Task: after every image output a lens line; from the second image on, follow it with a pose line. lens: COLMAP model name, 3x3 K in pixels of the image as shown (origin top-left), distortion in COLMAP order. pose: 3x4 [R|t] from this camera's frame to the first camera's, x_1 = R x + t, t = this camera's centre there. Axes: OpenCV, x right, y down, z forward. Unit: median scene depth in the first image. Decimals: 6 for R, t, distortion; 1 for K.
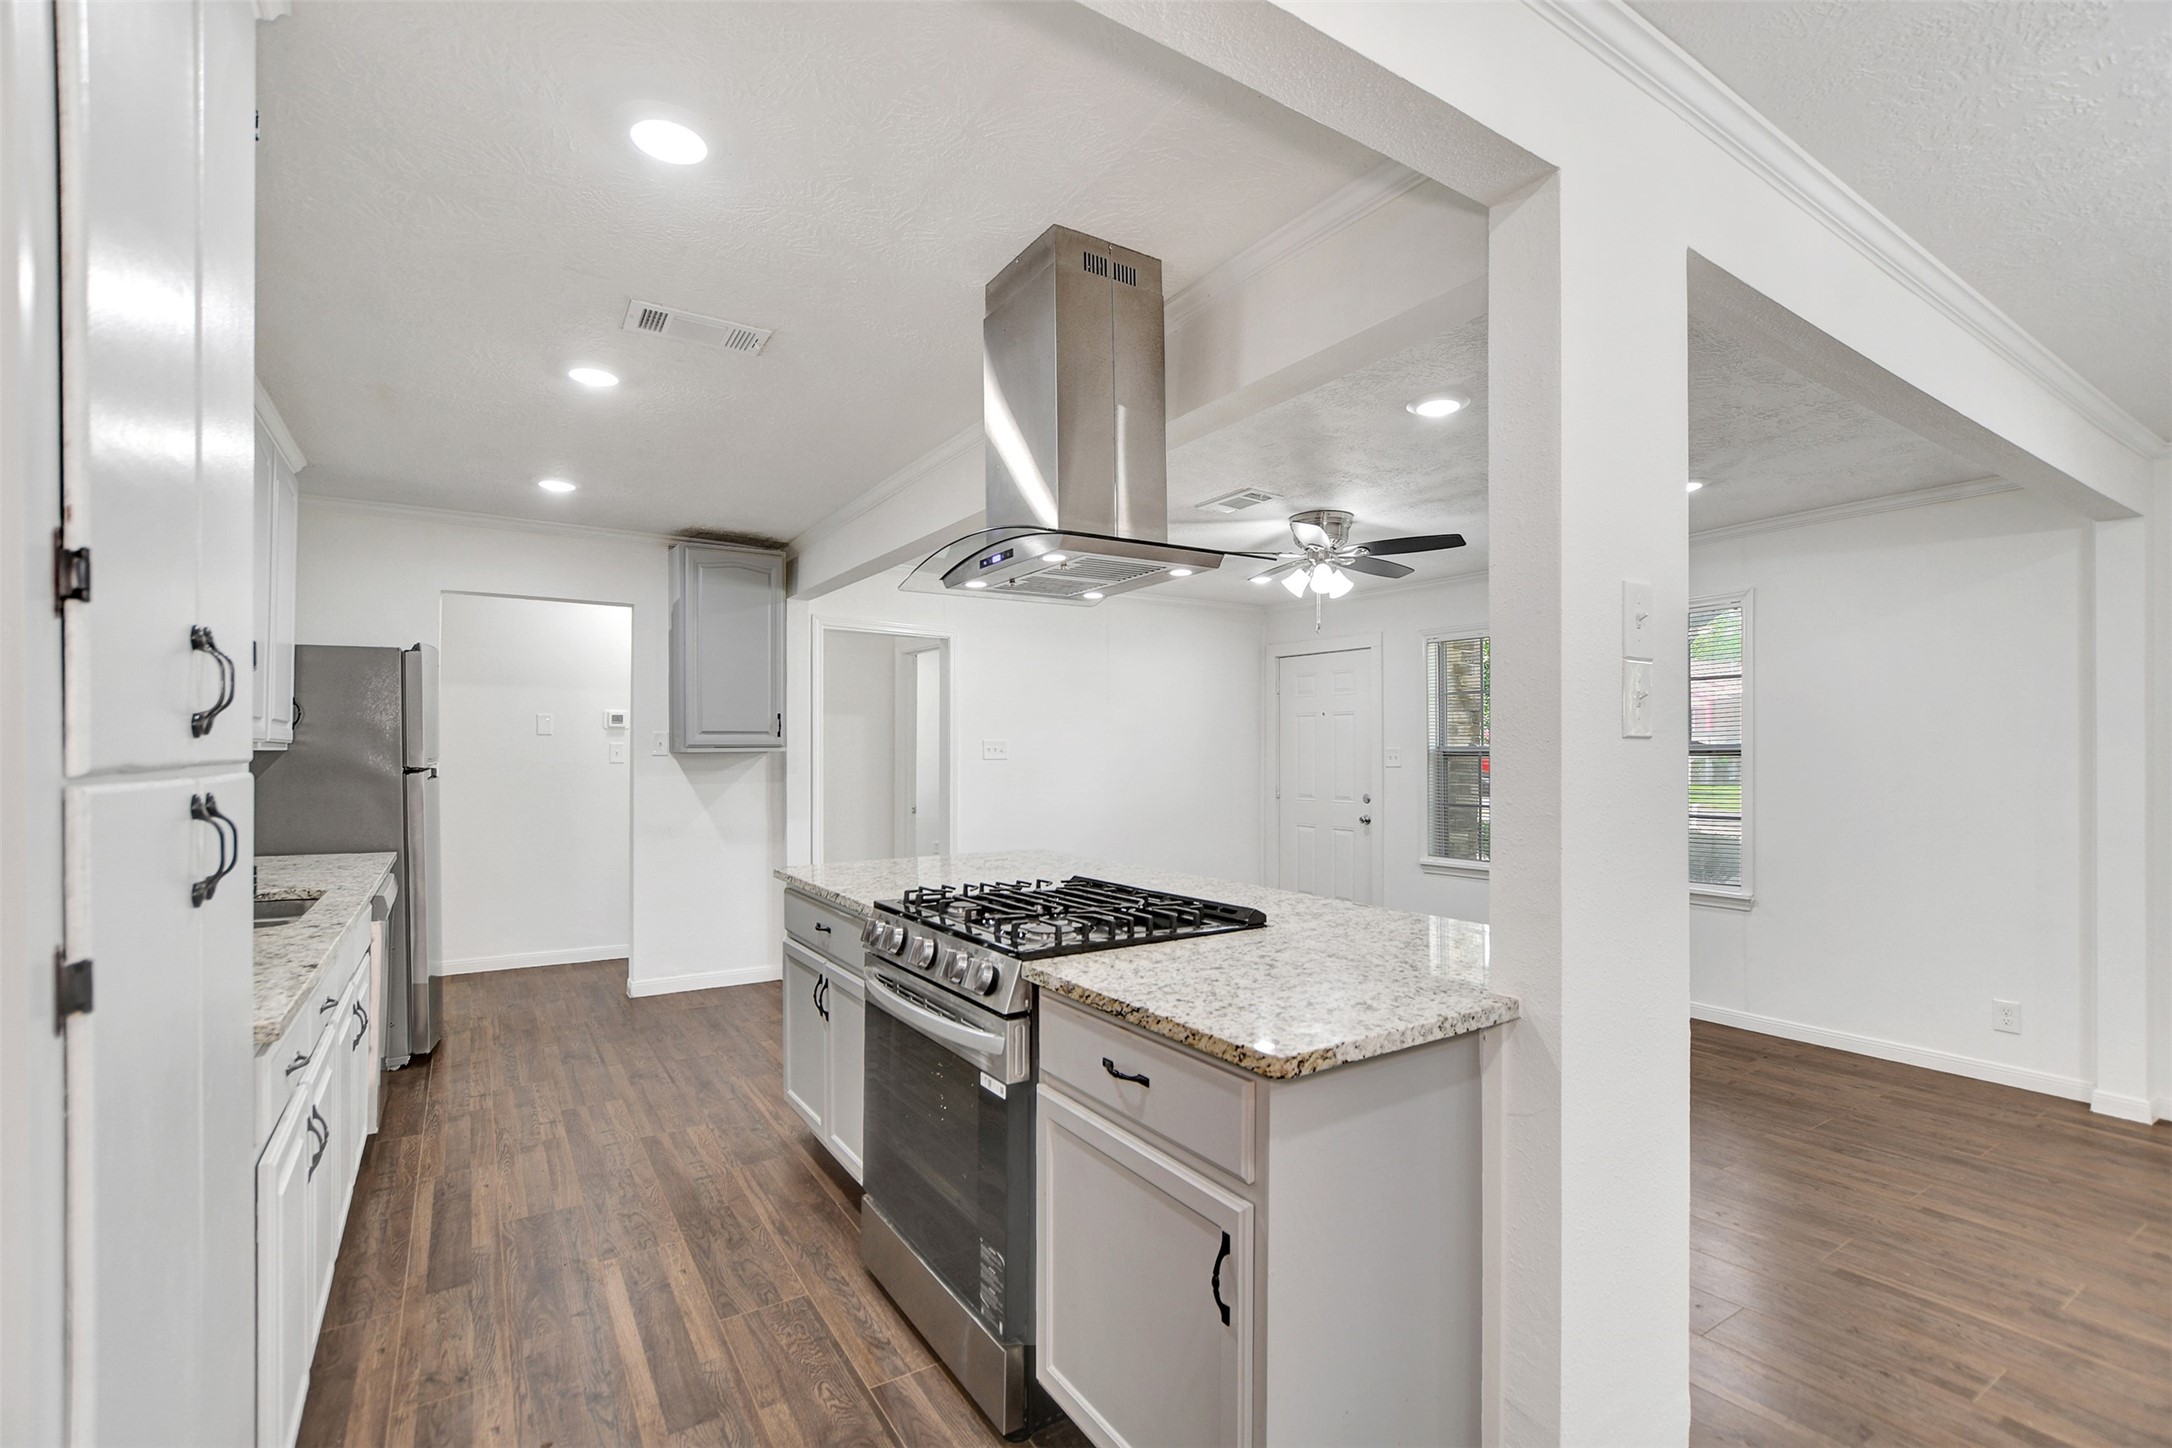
lens RADIAL K [[965.4, 0, 1076.5], [0, 965.4, 736.4], [0, 0, 1]] dist [-0.022933, 0.007578]
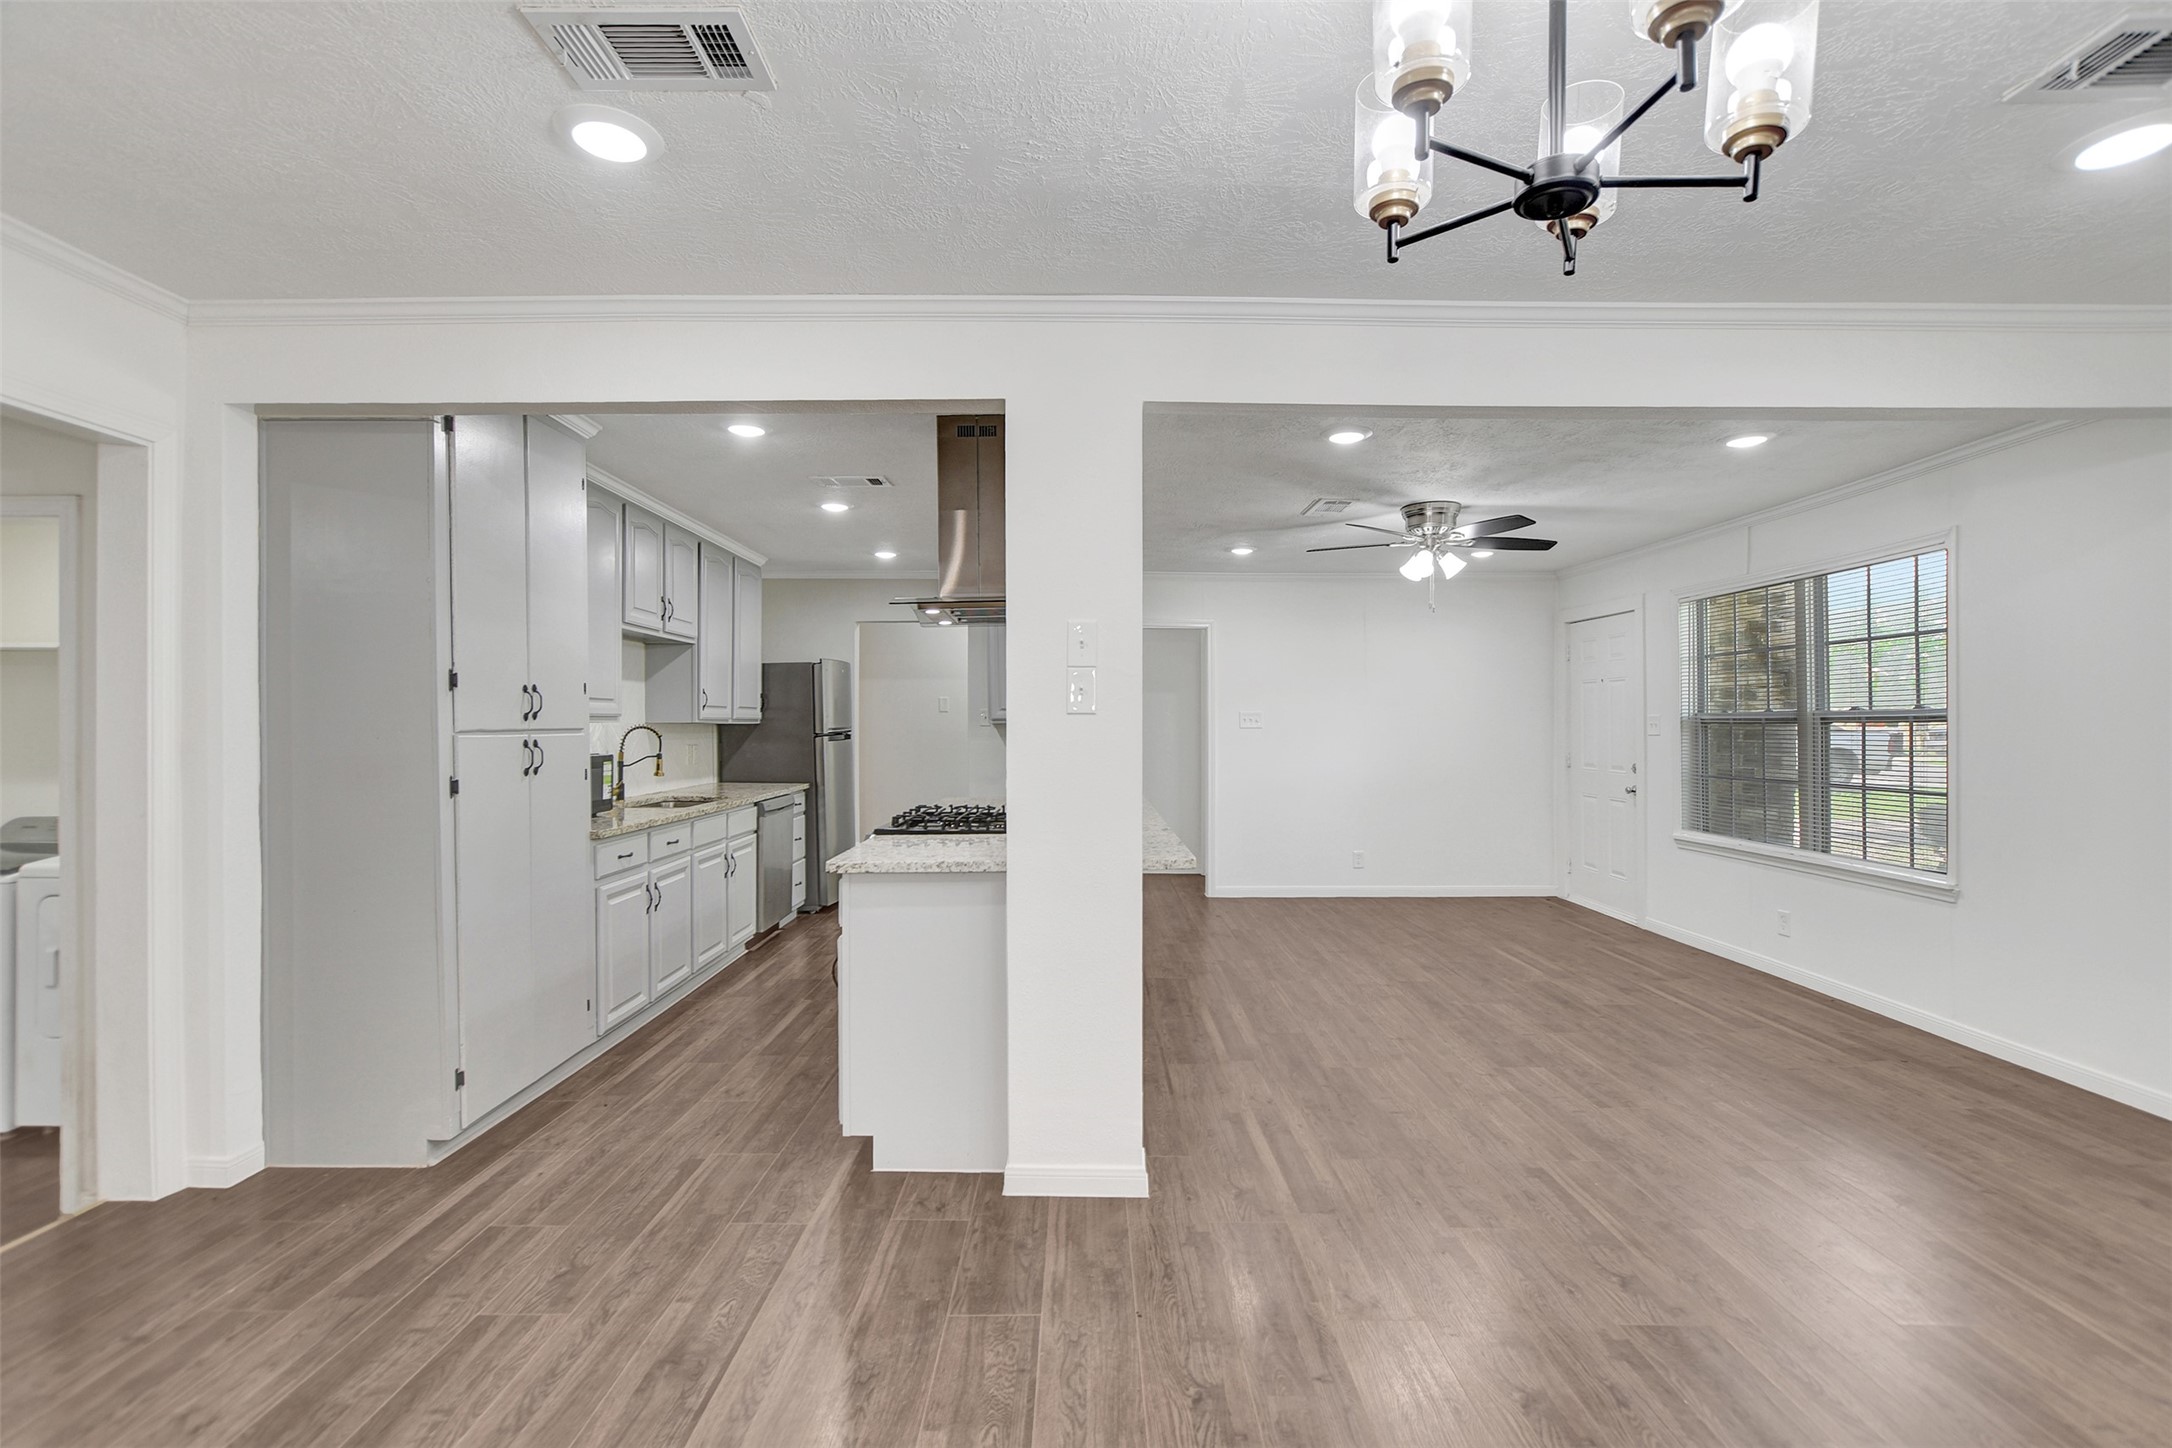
lens RADIAL K [[964.9, 0, 1077.5], [0, 964.9, 722.3], [0, 0, 1]] dist [-0.012651, 0.000945]
pose [[0.840983, -0.005484, -0.541034, 0.643081], [0.014856, 0.999806, 0.012957, -0.002597], [0.540857, -0.018934, 0.840901, -0.182508]]
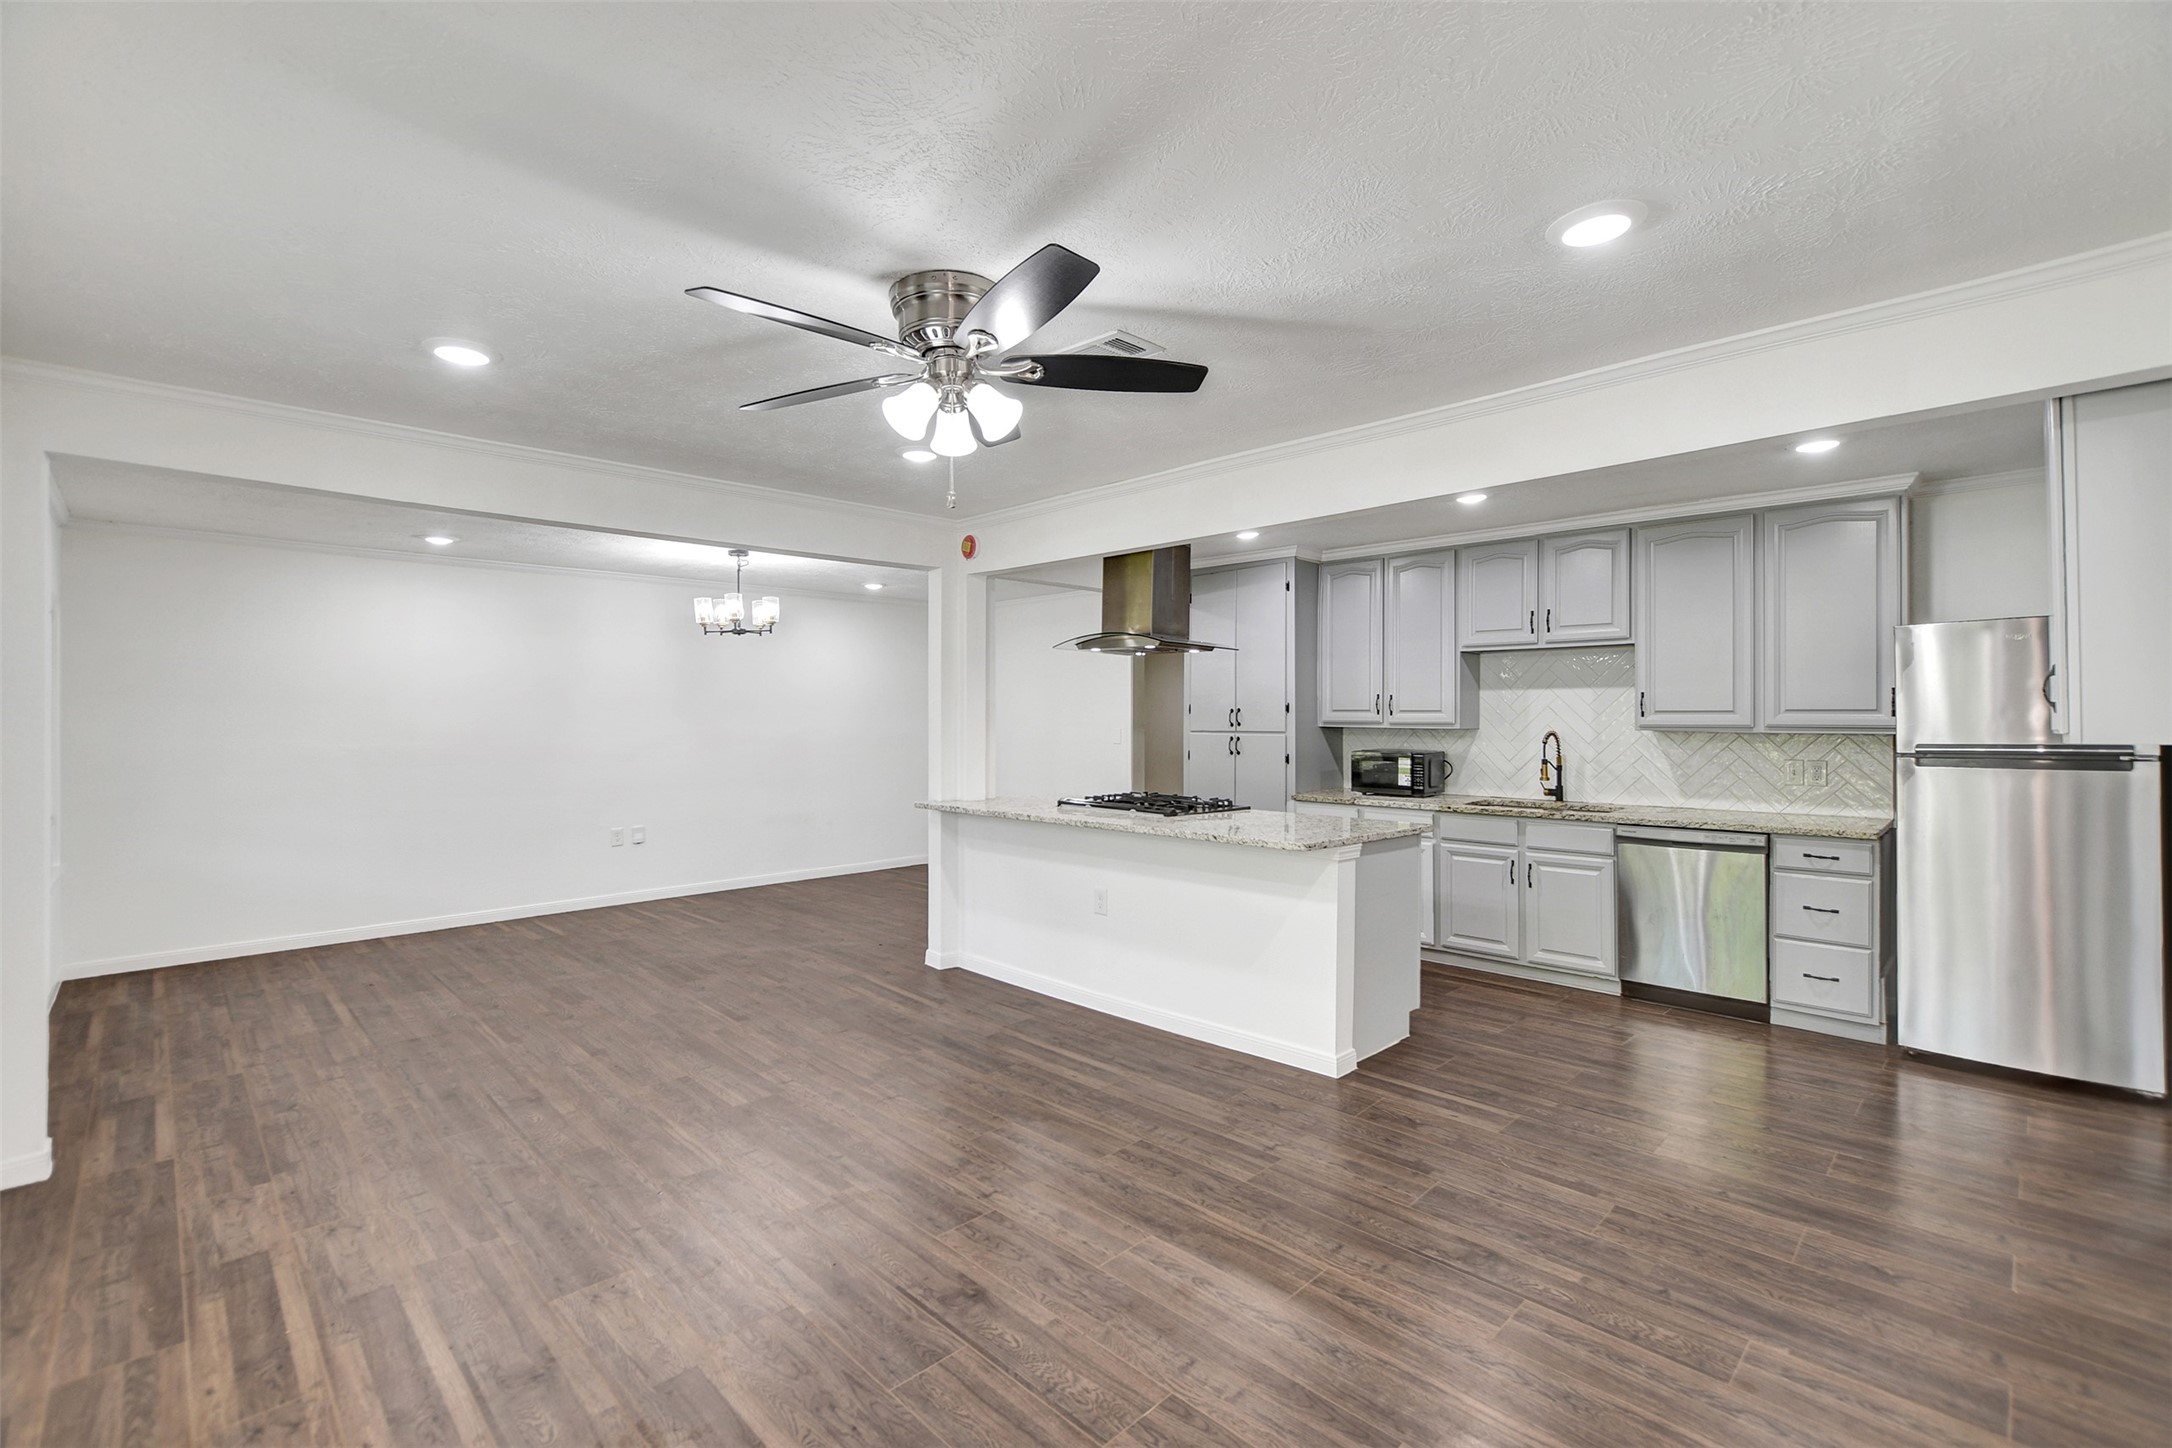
lens RADIAL K [[952.0, 0, 1084.0], [0, 952.0, 725.5], [0, 0, 1]] dist [-0.017041, 0.004633]
pose [[-0.976768, -0.002688, -0.214282, 0.369491], [-0.000176, 0.999931, -0.011742, 0.017910], [0.214299, -0.011431, -0.976701, 1.921500]]
